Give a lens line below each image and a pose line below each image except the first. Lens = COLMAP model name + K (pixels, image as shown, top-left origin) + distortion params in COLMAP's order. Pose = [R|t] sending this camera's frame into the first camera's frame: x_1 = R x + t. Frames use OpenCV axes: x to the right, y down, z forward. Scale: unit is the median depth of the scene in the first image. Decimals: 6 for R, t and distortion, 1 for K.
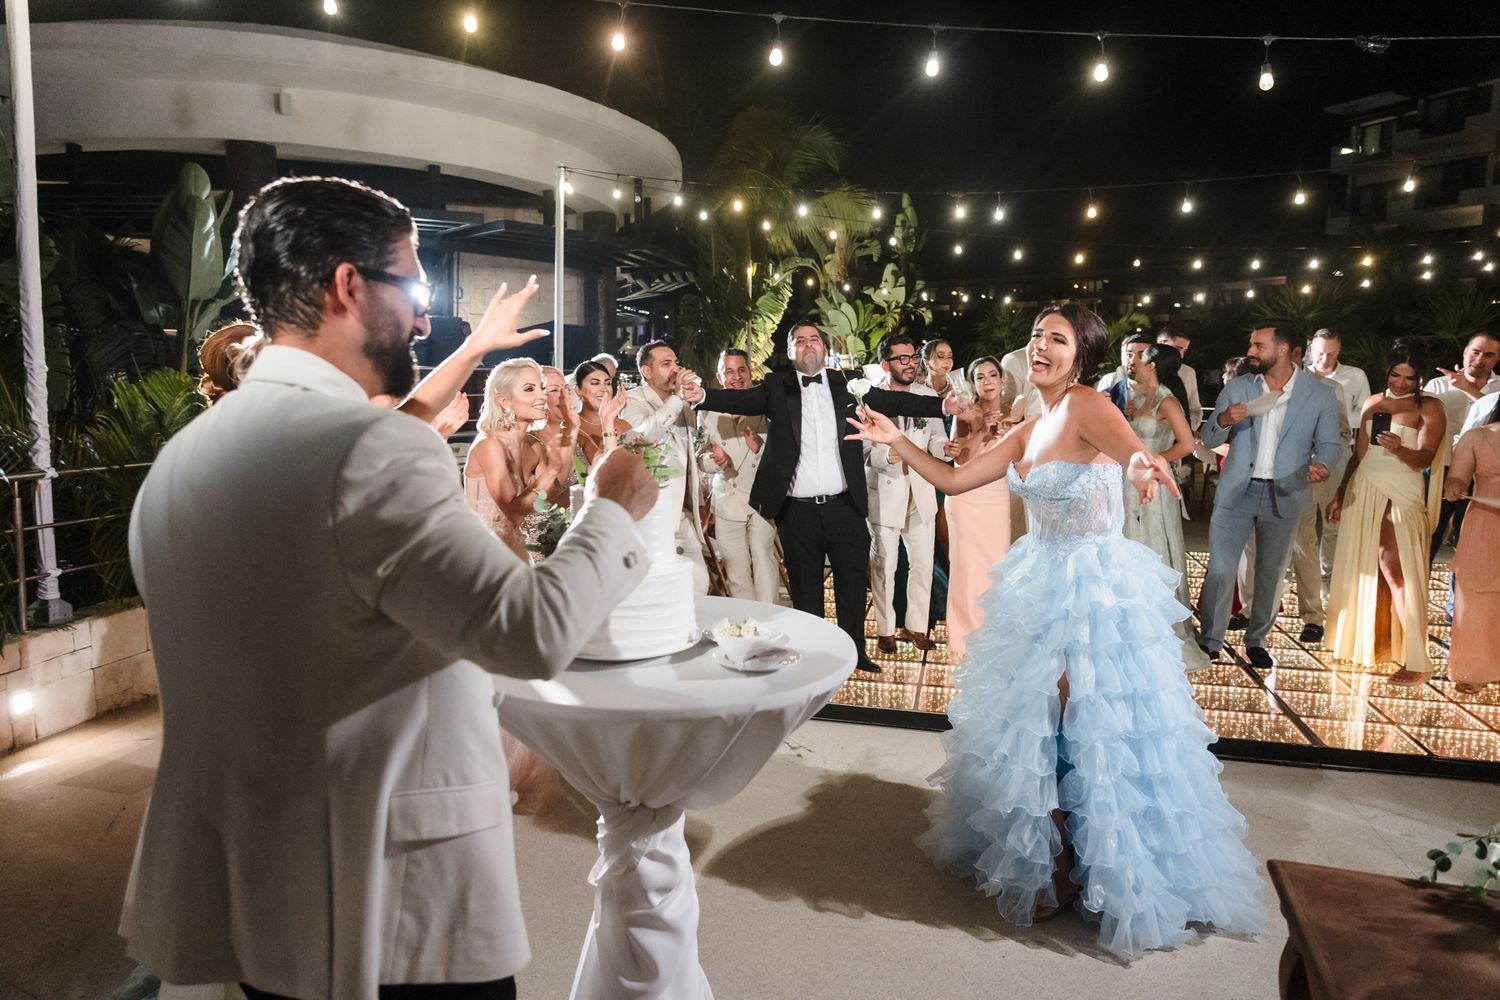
lens RADIAL K [[1011.0, 0, 751.5], [0, 1011.0, 498.7], [0, 0, 1]] dist [0.007861, -0.013509]
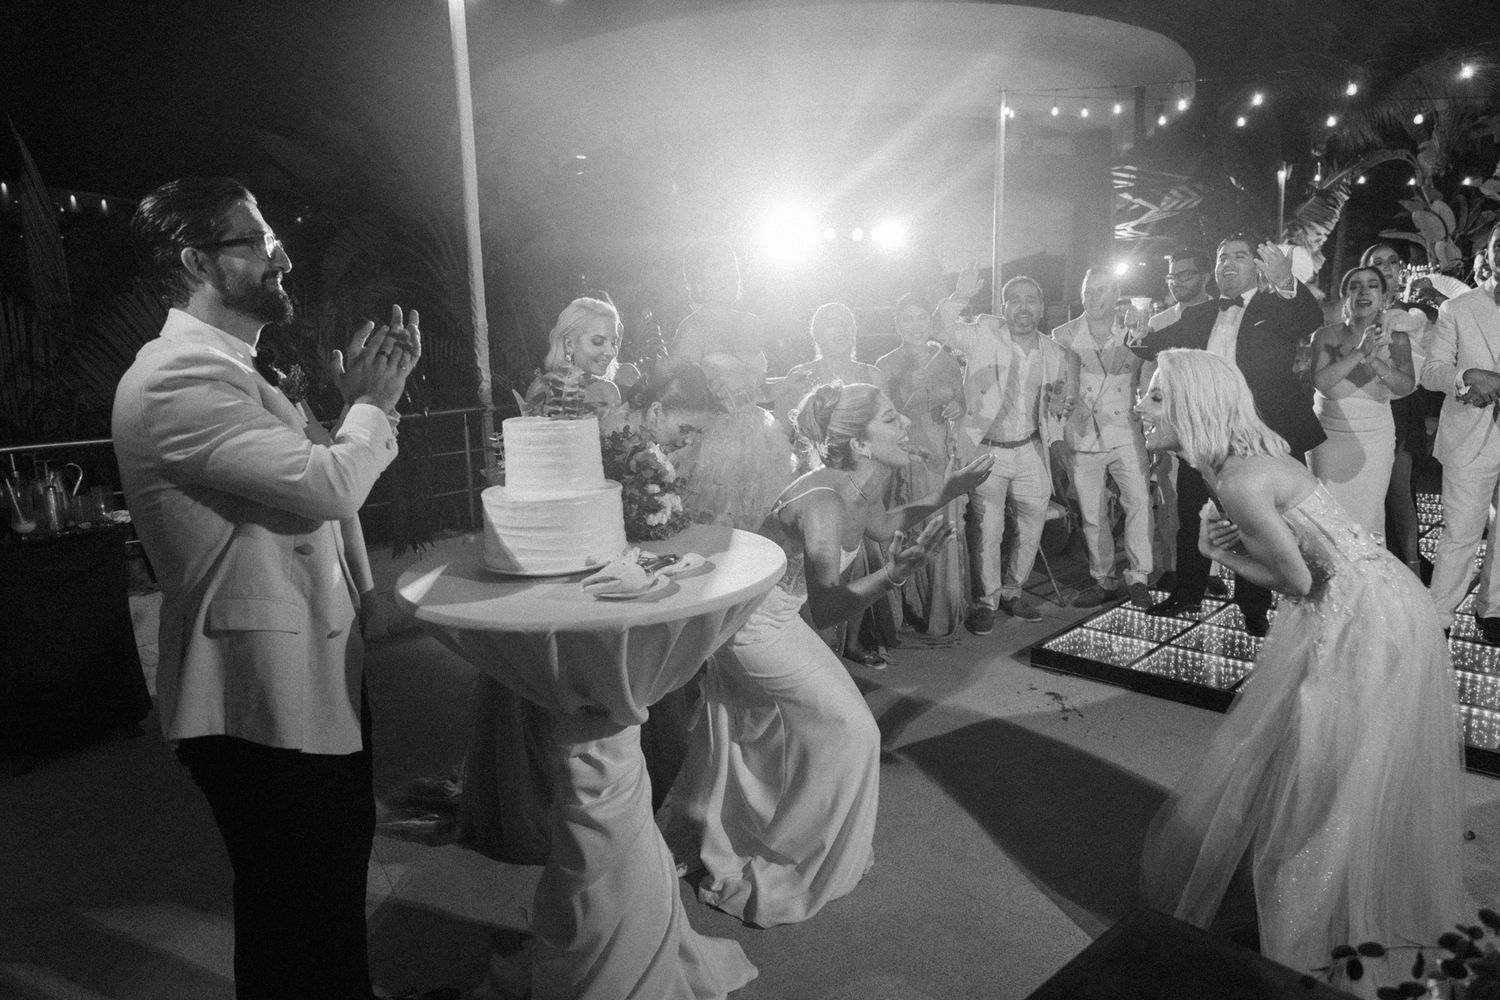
lens RADIAL K [[1009.2, 0, 749.7], [0, 1009.2, 492.8], [0, 0, 1]] dist [0.010495, -0.014206]
pose [[0.851990, 0.047179, -0.521427, 0.101619], [-0.017980, 0.997981, 0.060920, -0.000313], [0.523249, -0.042528, 0.851118, 0.030072]]
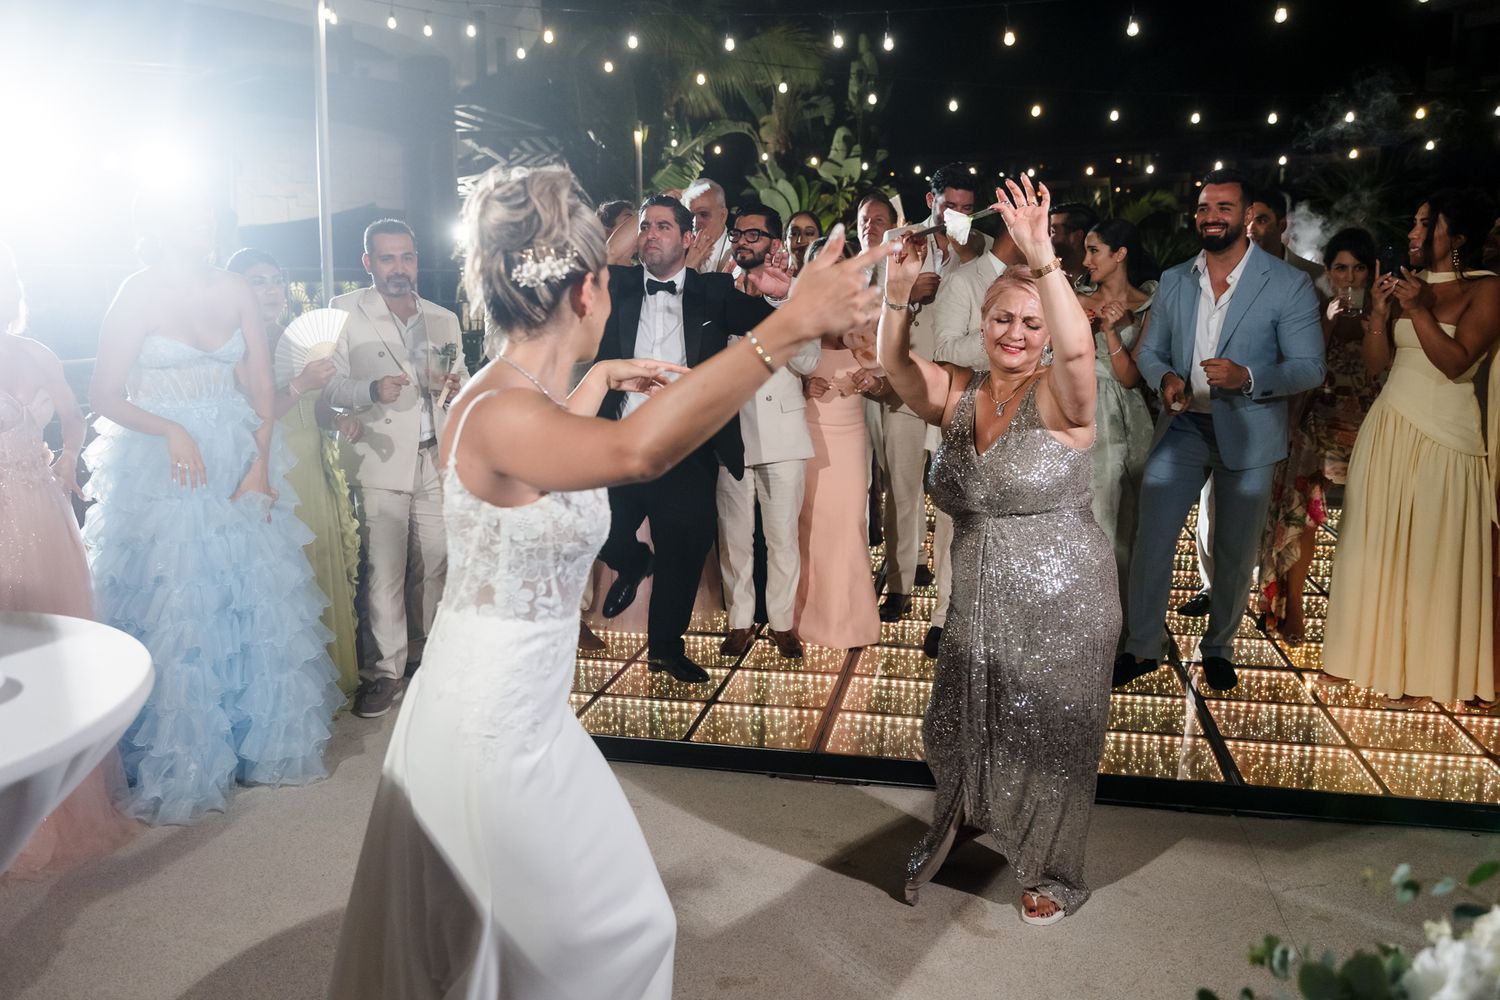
lens RADIAL K [[1281.6, 0, 749.3], [0, 1281.6, 493.3], [0, 0, 1]] dist [-0.012122, 0.007018]
pose [[0.999632, -0.013406, 0.023587, 0.075651], [0.012344, 0.998927, 0.044632, -0.000982], [-0.024160, -0.044324, 0.998725, 0.046359]]
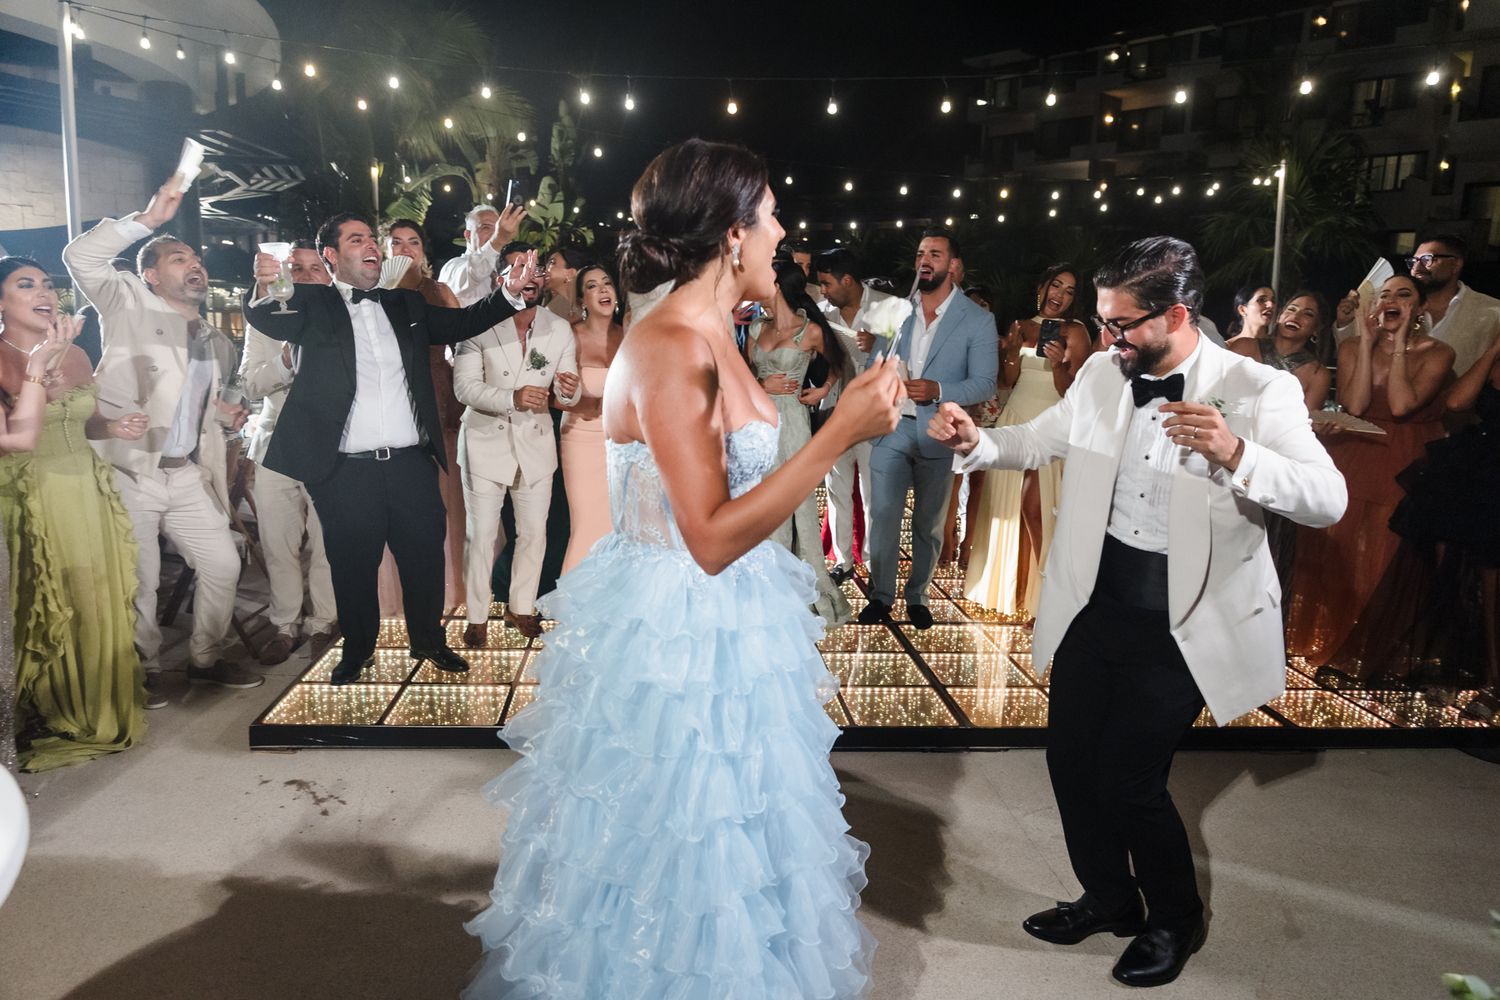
lens RADIAL K [[1009.2, 0, 749.7], [0, 1009.2, 492.8], [0, 0, 1]] dist [0.010495, -0.014206]
pose [[0.952699, -0.032189, 0.302207, 0.046924], [0.012507, 0.997685, 0.066839, -0.006439], [-0.303659, -0.059898, 0.950896, 0.089531]]
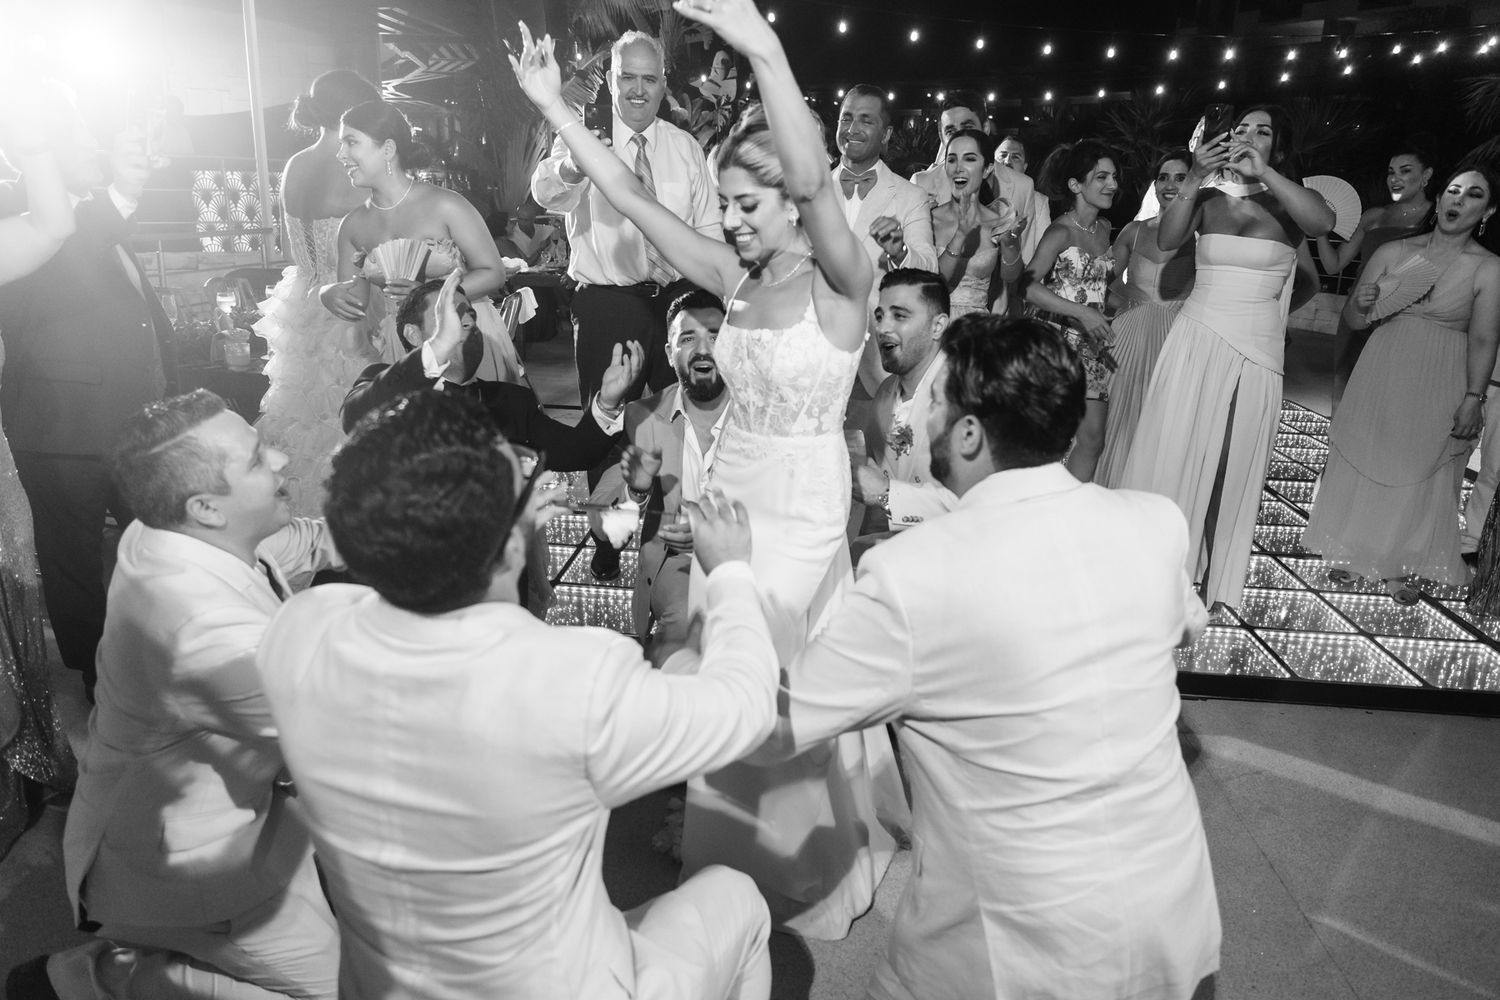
lens RADIAL K [[1009.2, 0, 749.7], [0, 1009.2, 492.8], [0, 0, 1]] dist [0.010495, -0.014206]
pose [[0.989818, -0.020960, 0.140790, 0.054594], [-0.003735, 0.984934, 0.172889, -0.007380], [-0.142292, -0.171655, 0.974827, 0.118537]]
